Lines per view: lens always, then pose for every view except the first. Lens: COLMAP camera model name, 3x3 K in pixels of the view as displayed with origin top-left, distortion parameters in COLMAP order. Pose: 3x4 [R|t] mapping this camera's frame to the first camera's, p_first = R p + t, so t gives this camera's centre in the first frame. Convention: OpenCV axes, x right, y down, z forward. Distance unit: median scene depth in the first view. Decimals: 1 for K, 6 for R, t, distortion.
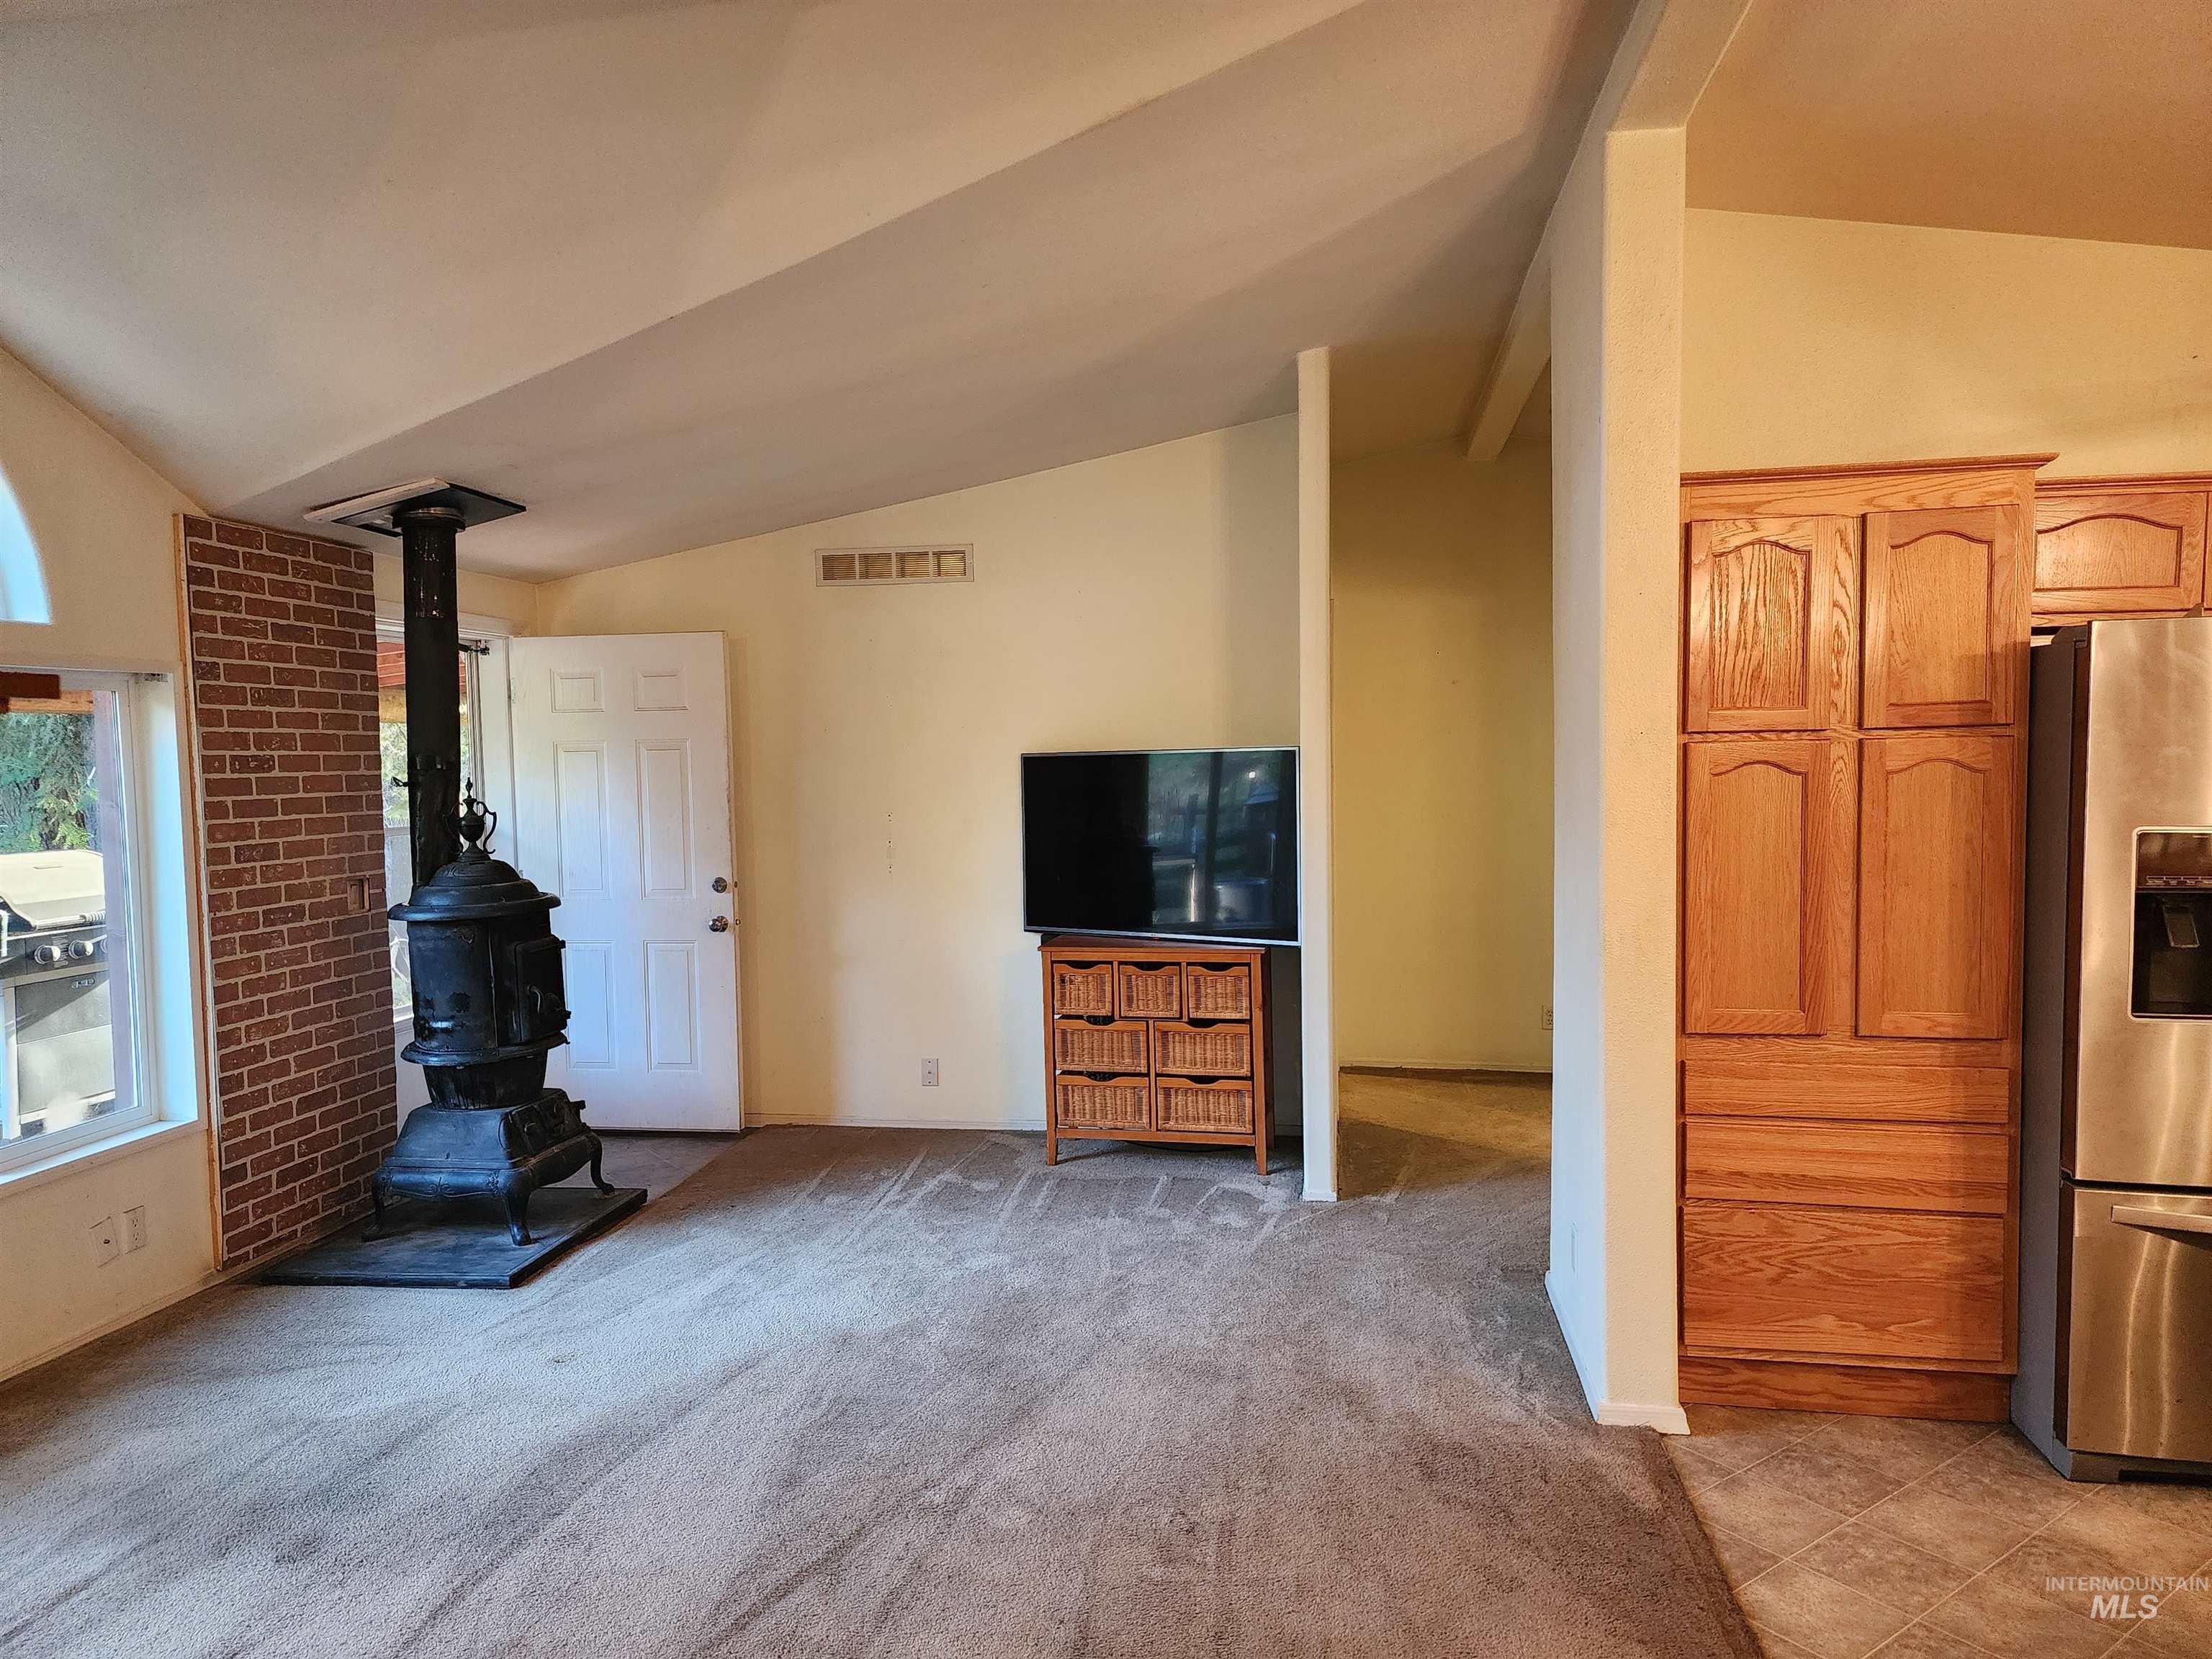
lens RADIAL K [[1491.0, 0, 1113.5], [0, 1491.0, 830.6], [0, 0, 1]] dist [0.067719, -0.050321]
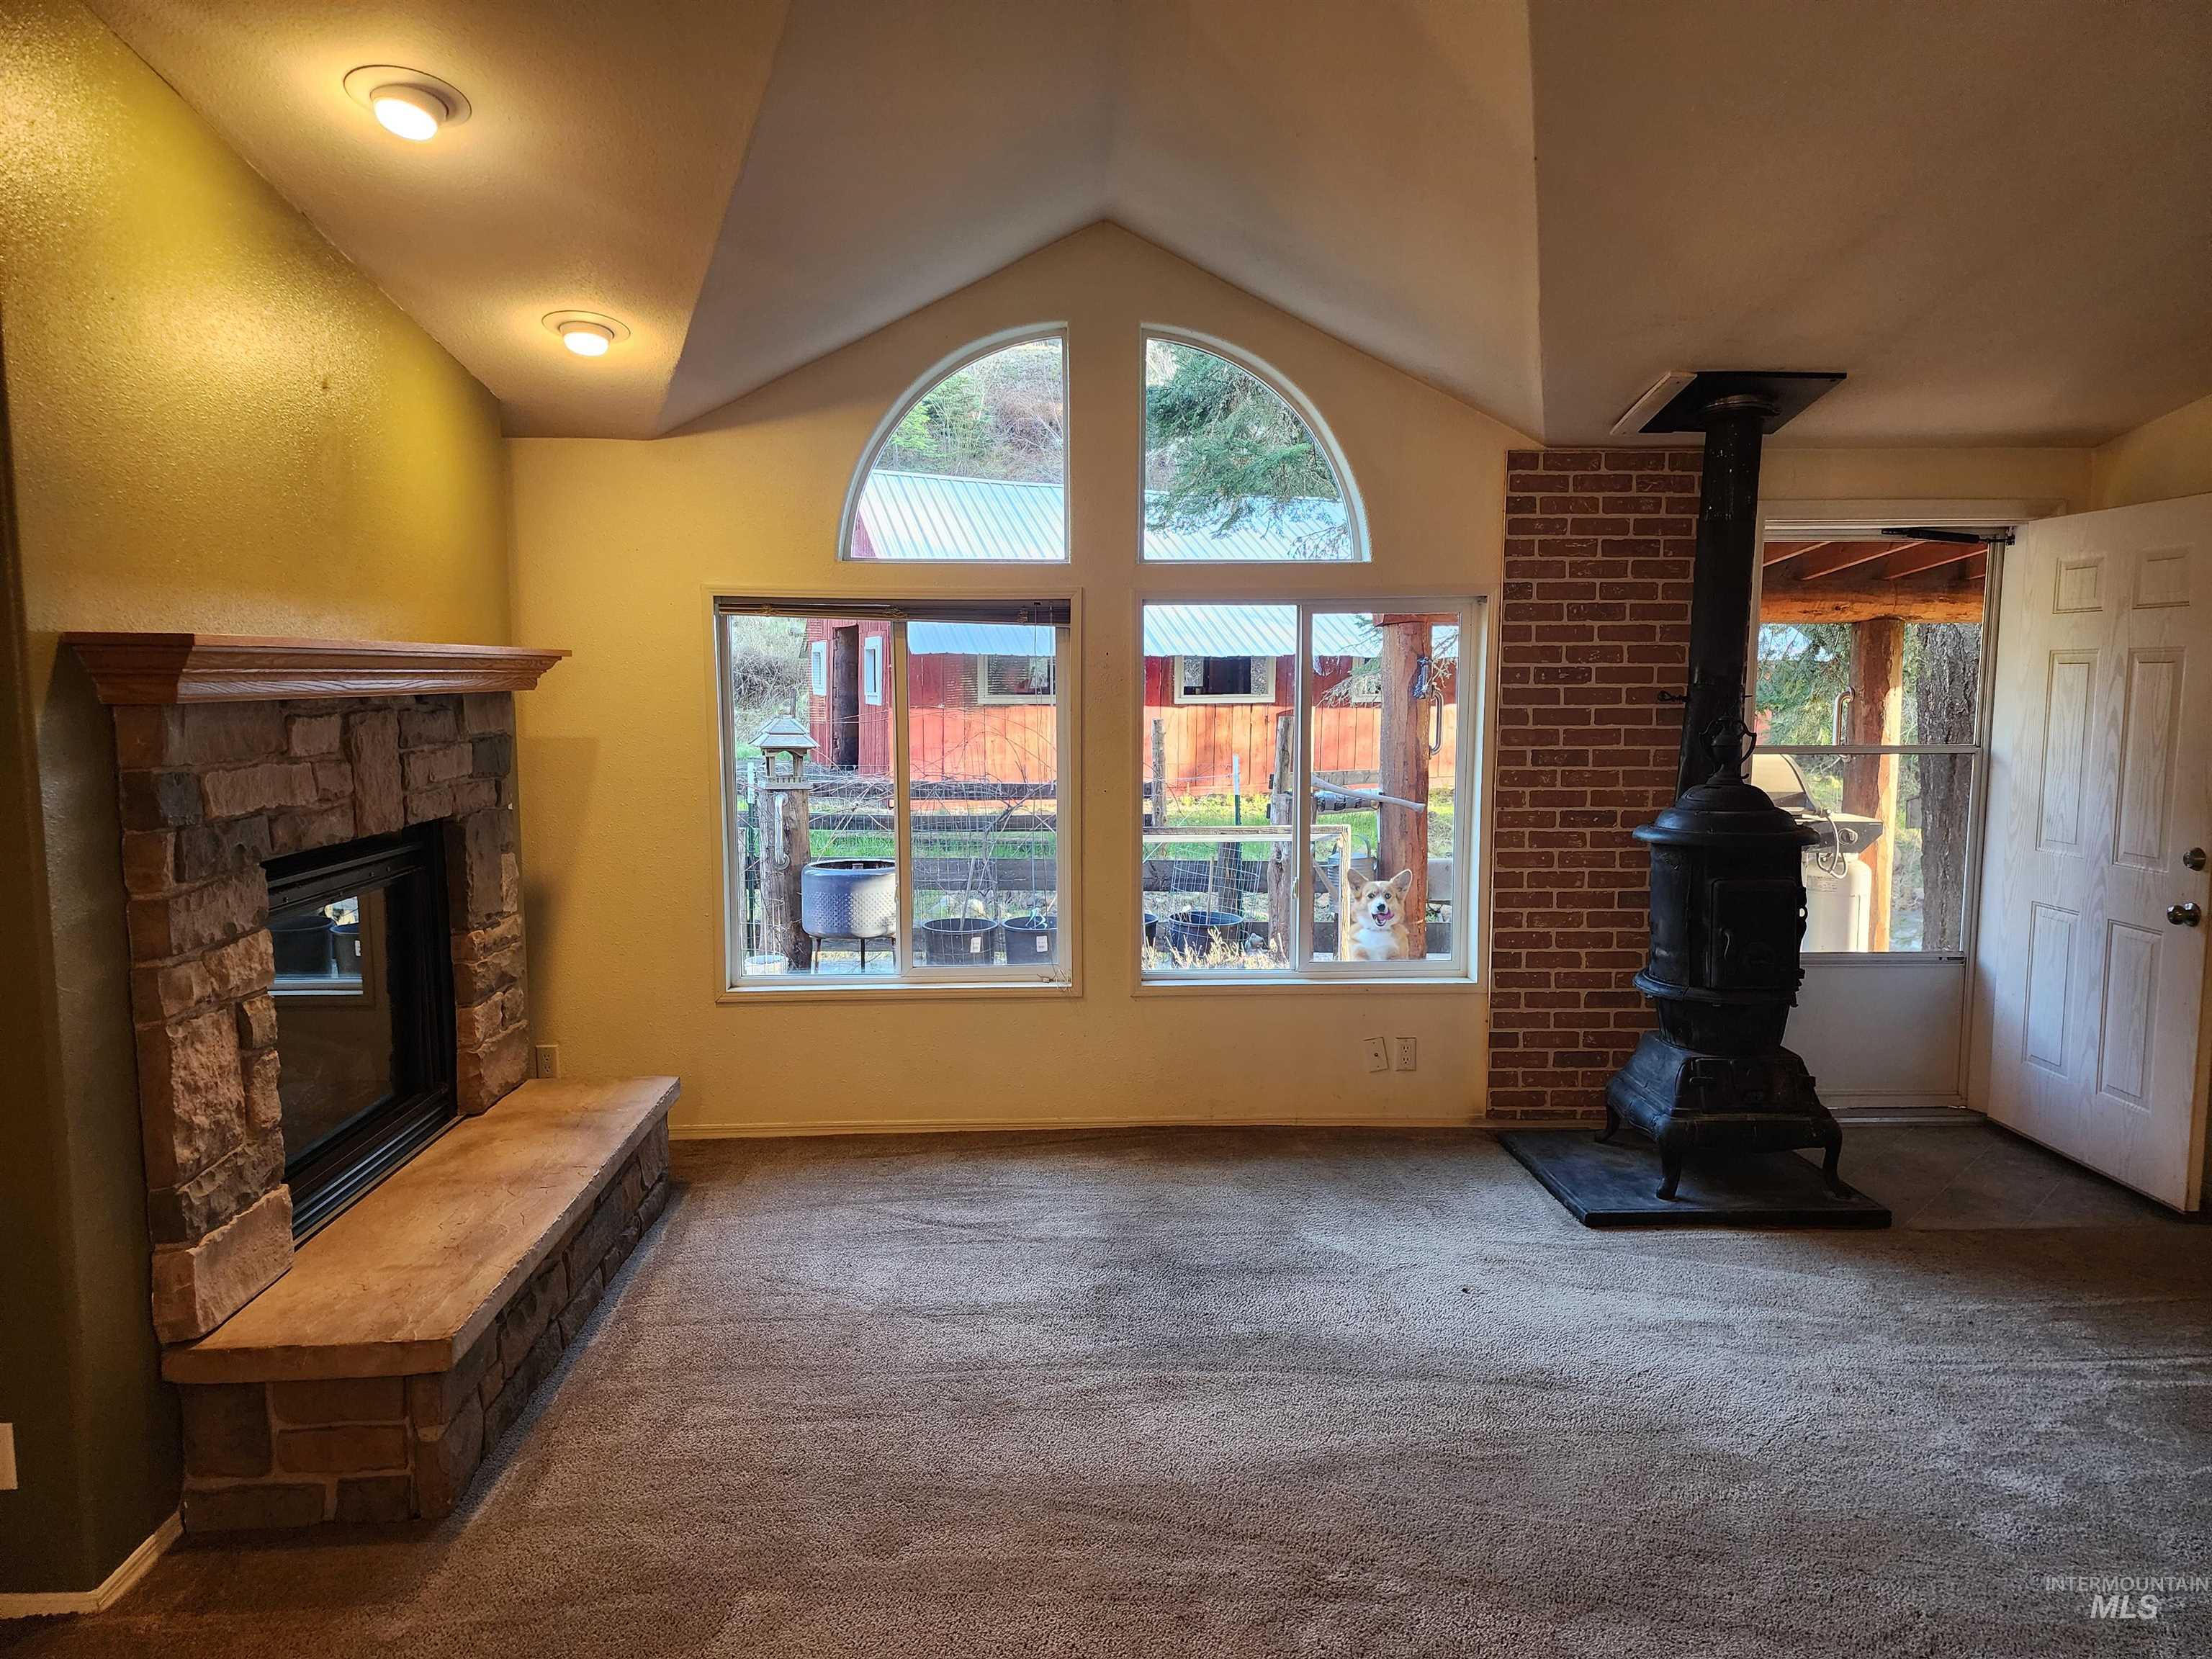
lens RADIAL K [[1491.0, 0, 1110.6], [0, 1491.0, 836.4], [0, 0, 1]] dist [0.067719, -0.050321]
pose [[0.193990, 0.125641, -0.972925, 0.420941], [-0.056454, 0.991551, 0.116790, -0.036691], [0.979378, 0.032270, 0.199444, 0.472472]]
